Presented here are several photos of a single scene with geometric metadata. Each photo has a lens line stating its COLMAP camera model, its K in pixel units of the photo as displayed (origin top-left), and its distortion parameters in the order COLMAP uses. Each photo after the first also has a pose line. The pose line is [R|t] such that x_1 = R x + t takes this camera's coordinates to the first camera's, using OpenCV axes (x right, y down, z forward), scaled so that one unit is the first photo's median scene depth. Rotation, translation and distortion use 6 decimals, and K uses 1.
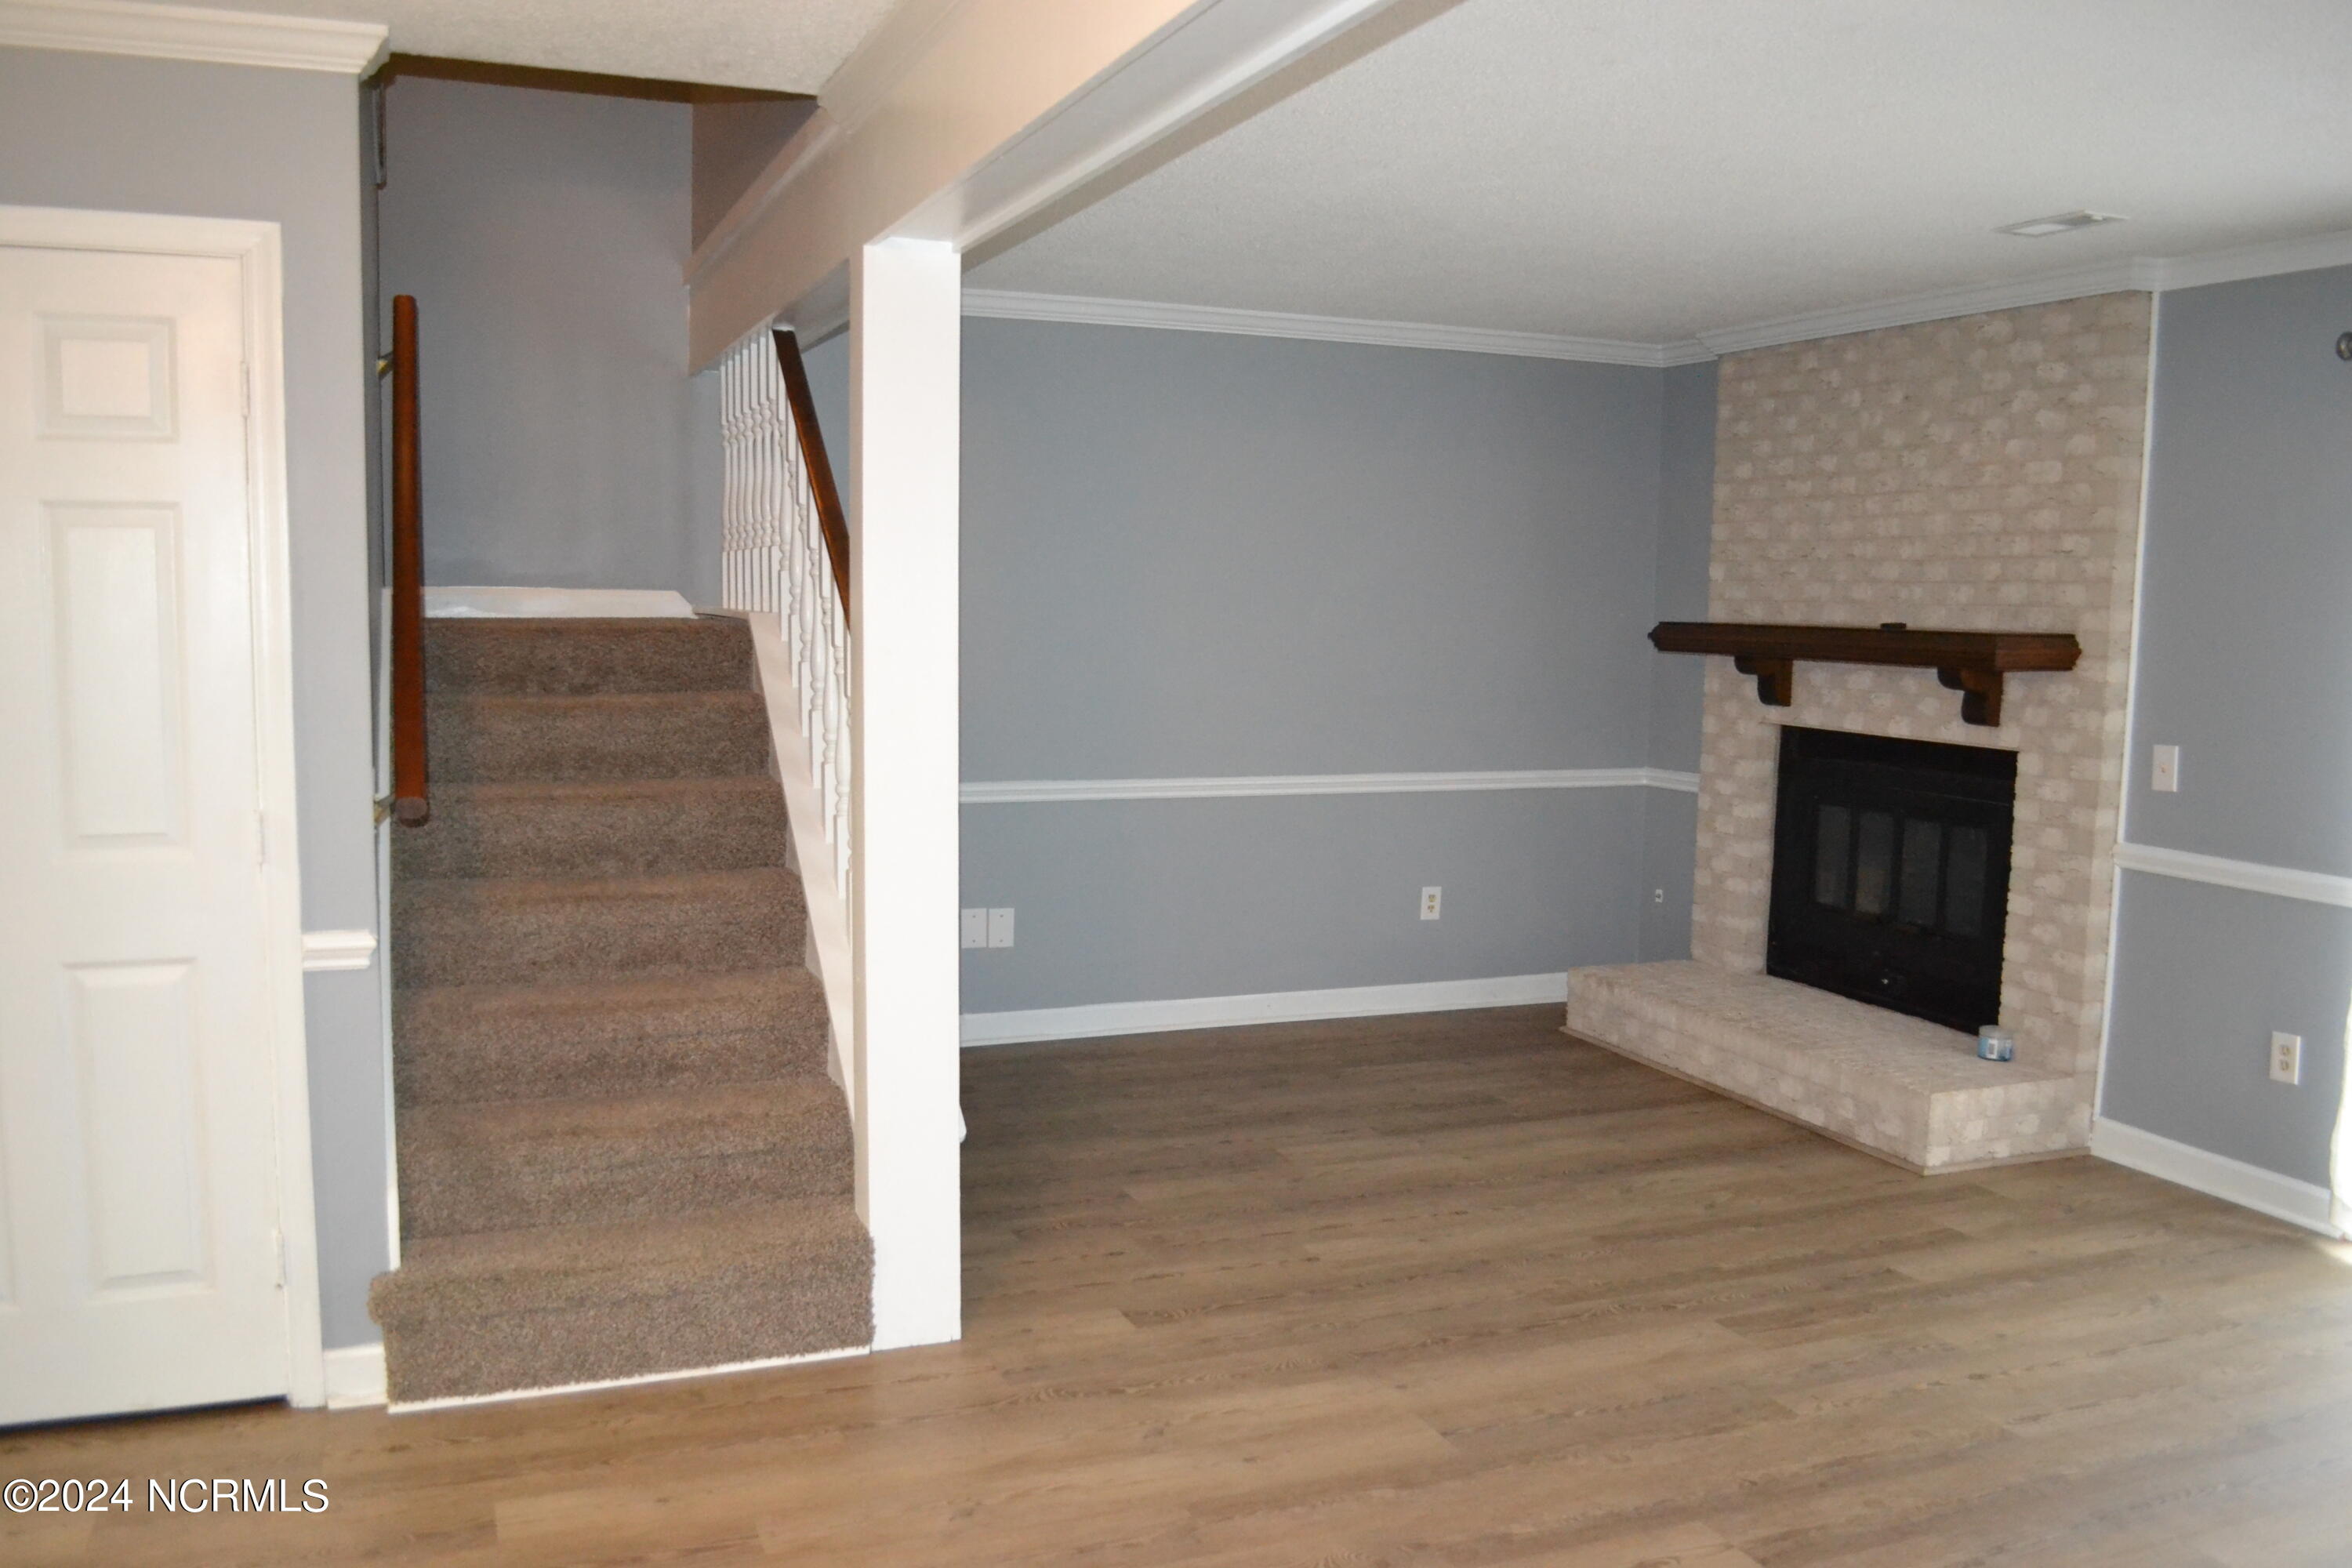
lens RADIAL K [[1883.5, 0, 1175.1], [0, 1883.5, 779.7], [0, 0, 1]] dist [-0.079119, 0.011844]
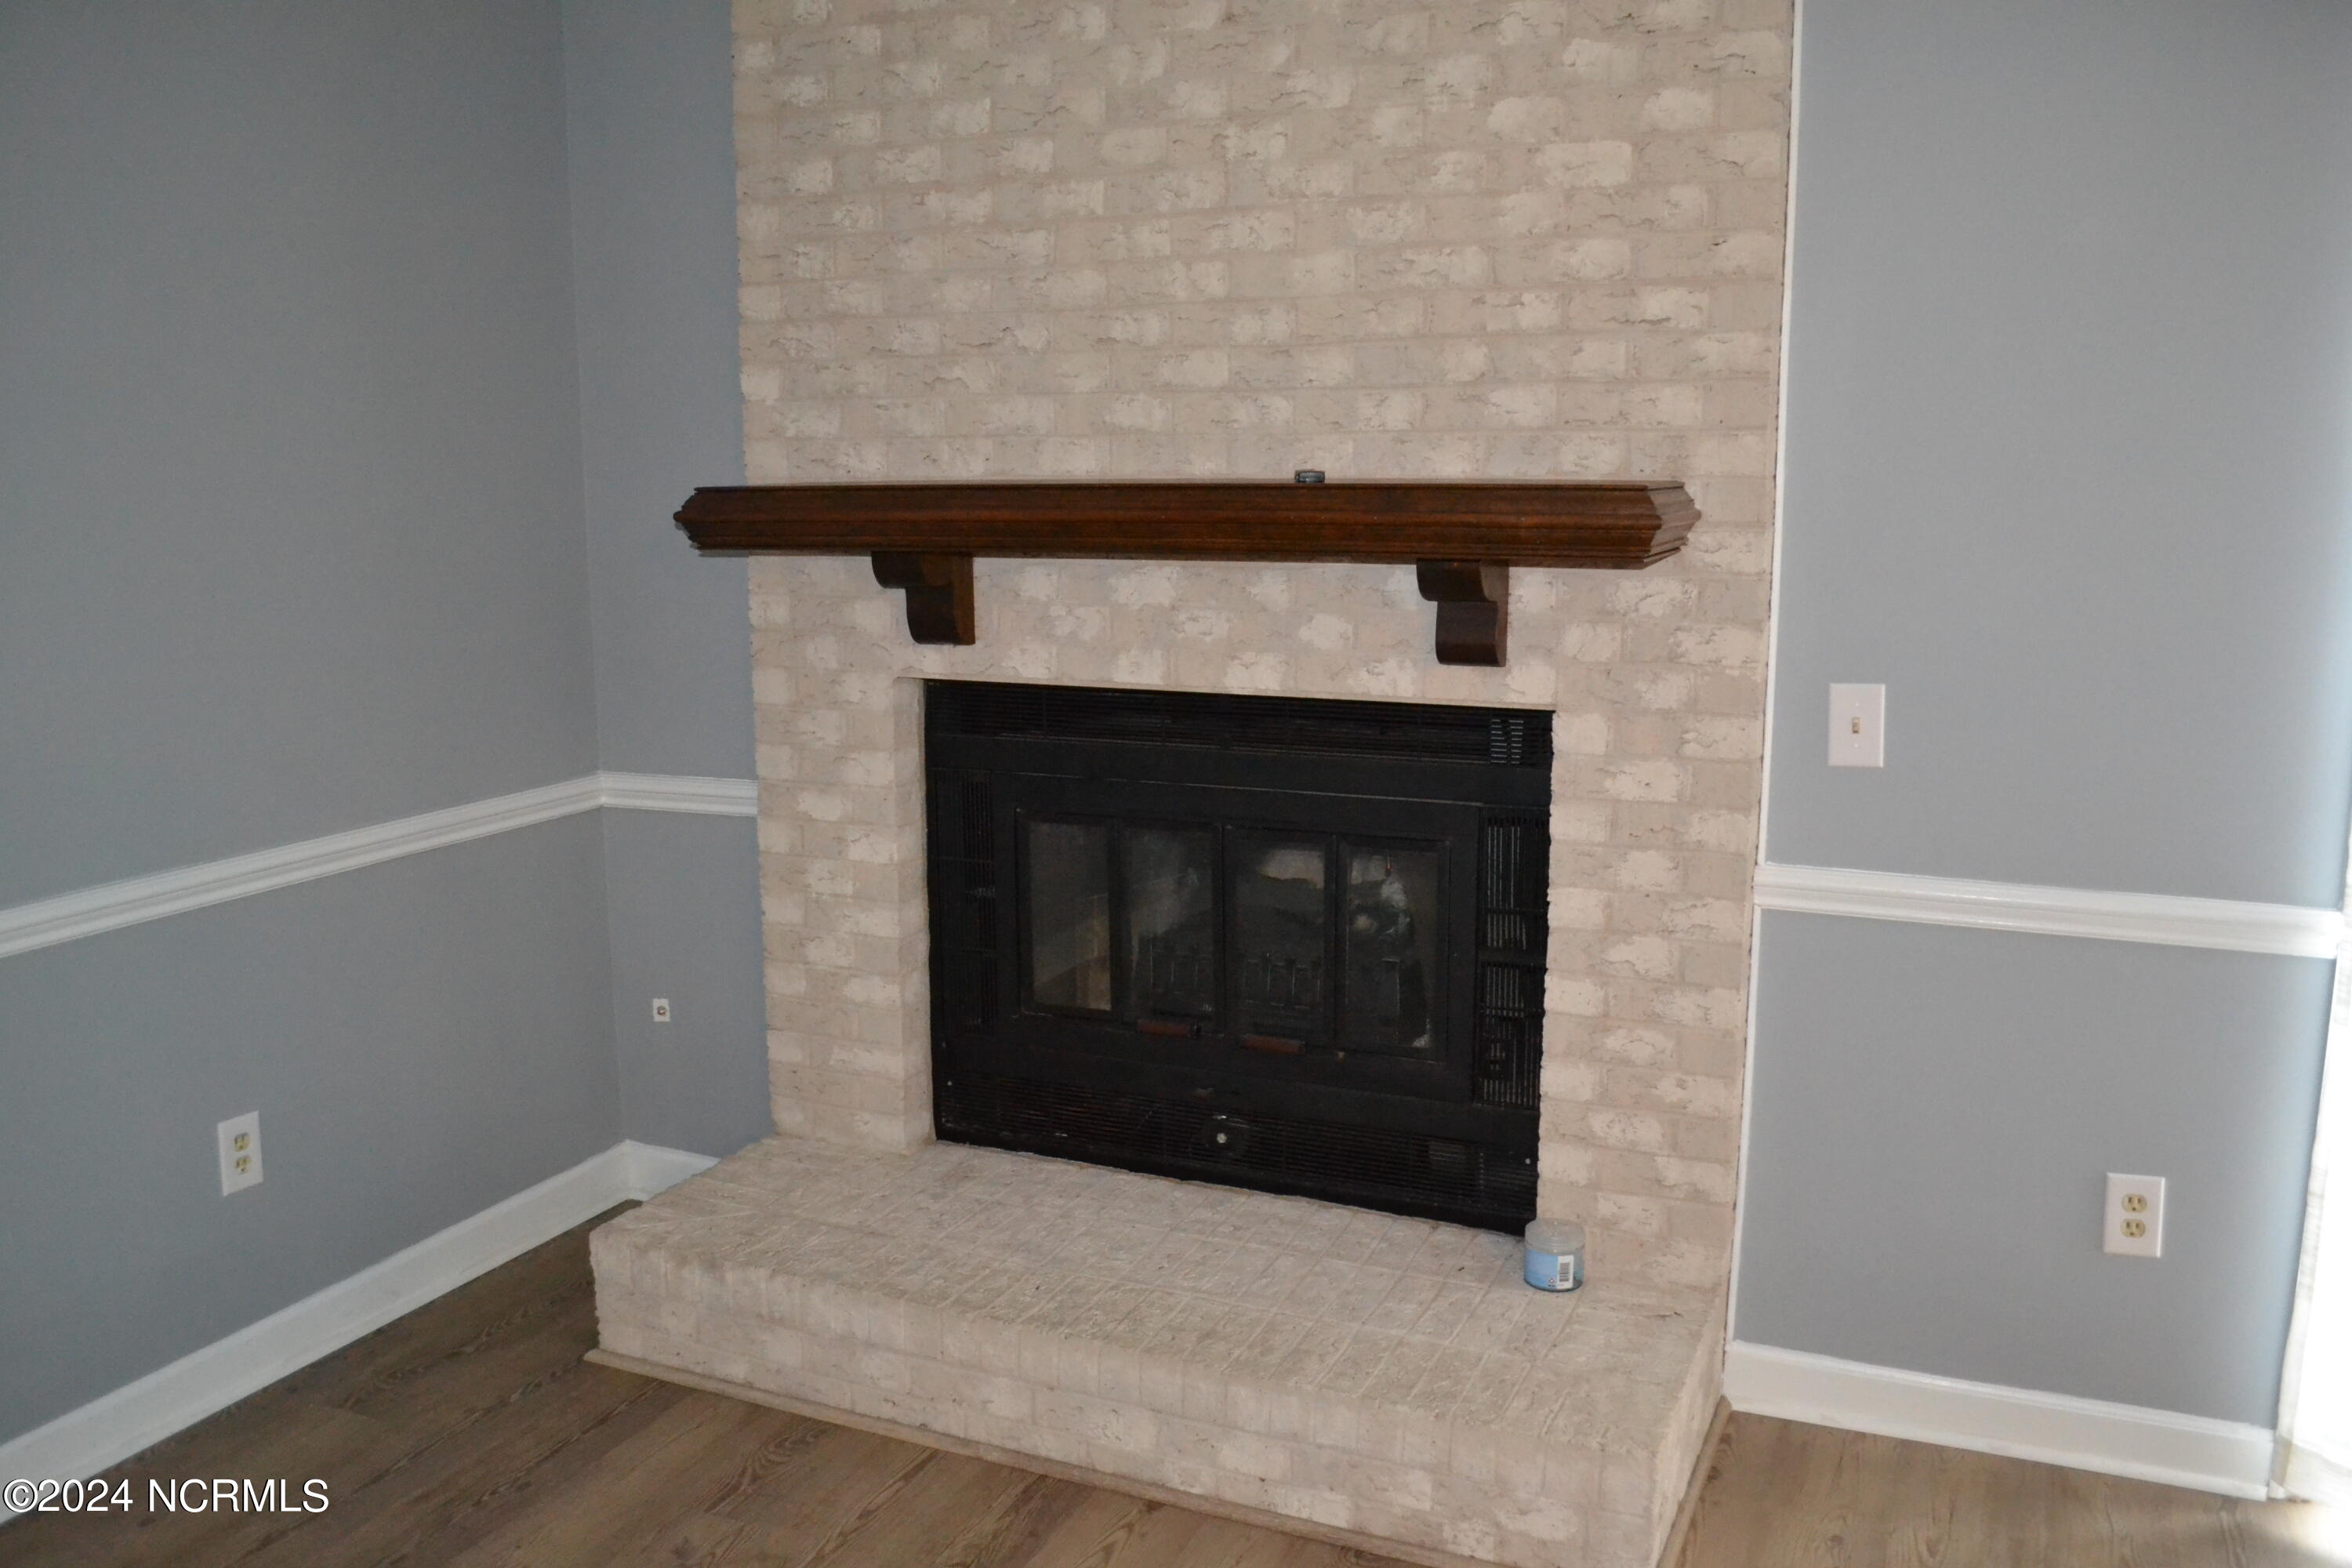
lens RADIAL K [[1883.5, 0, 1173.4], [0, 1883.5, 808.1], [0, 0, 1]] dist [-0.079119, 0.011844]
pose [[0.716253, -0.146408, 0.682310, 0.011866], [0.086461, 0.988829, 0.121418, -0.059125], [-0.692464, -0.027973, 0.720910, 0.662192]]
